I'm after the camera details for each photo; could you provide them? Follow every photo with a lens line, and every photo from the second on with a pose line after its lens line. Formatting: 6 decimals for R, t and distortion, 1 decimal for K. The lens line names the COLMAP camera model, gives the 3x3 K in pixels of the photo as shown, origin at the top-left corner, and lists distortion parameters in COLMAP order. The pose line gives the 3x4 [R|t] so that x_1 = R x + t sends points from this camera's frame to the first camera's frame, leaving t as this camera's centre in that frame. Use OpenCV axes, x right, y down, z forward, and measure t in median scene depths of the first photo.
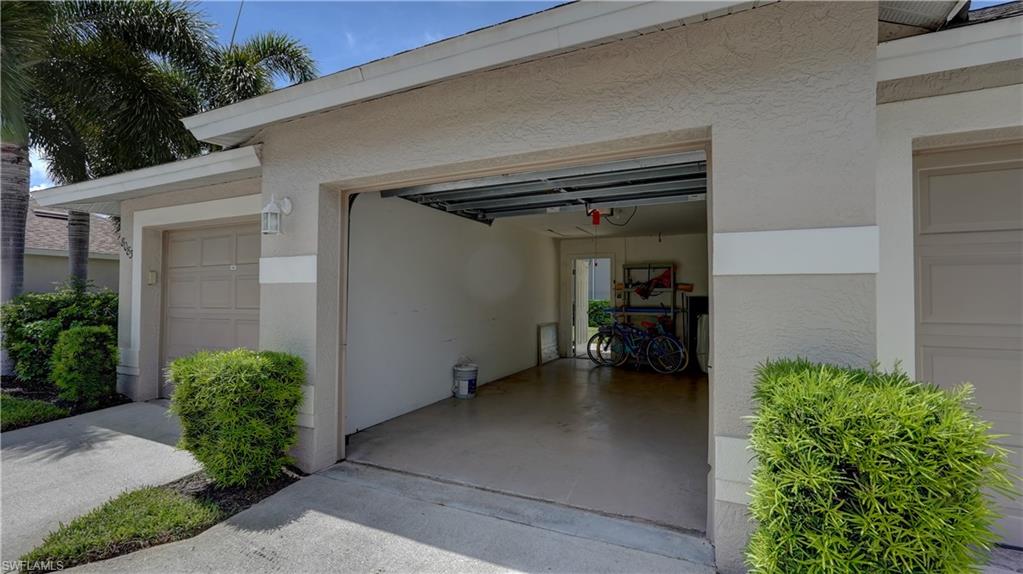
lens RADIAL K [[452.4, 0, 511.5], [0, 452.4, 287.0], [0, 0, 1]] dist [0.001538, 0.000283]
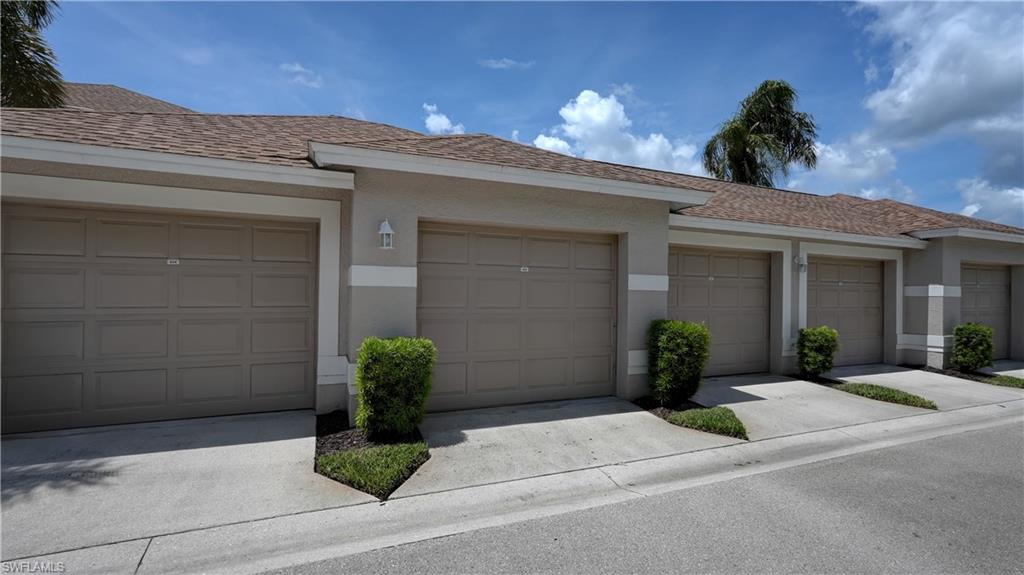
lens RADIAL K [[452.8, 0, 512.0], [0, 452.8, 287.5], [0, 0, 1]] dist [0.001538, 0.000283]
pose [[0.673433, 0.010582, 0.739172, -1.581522], [-0.024719, 0.999661, 0.008209, -0.031051], [-0.738835, -0.023800, 0.673466, -0.200278]]
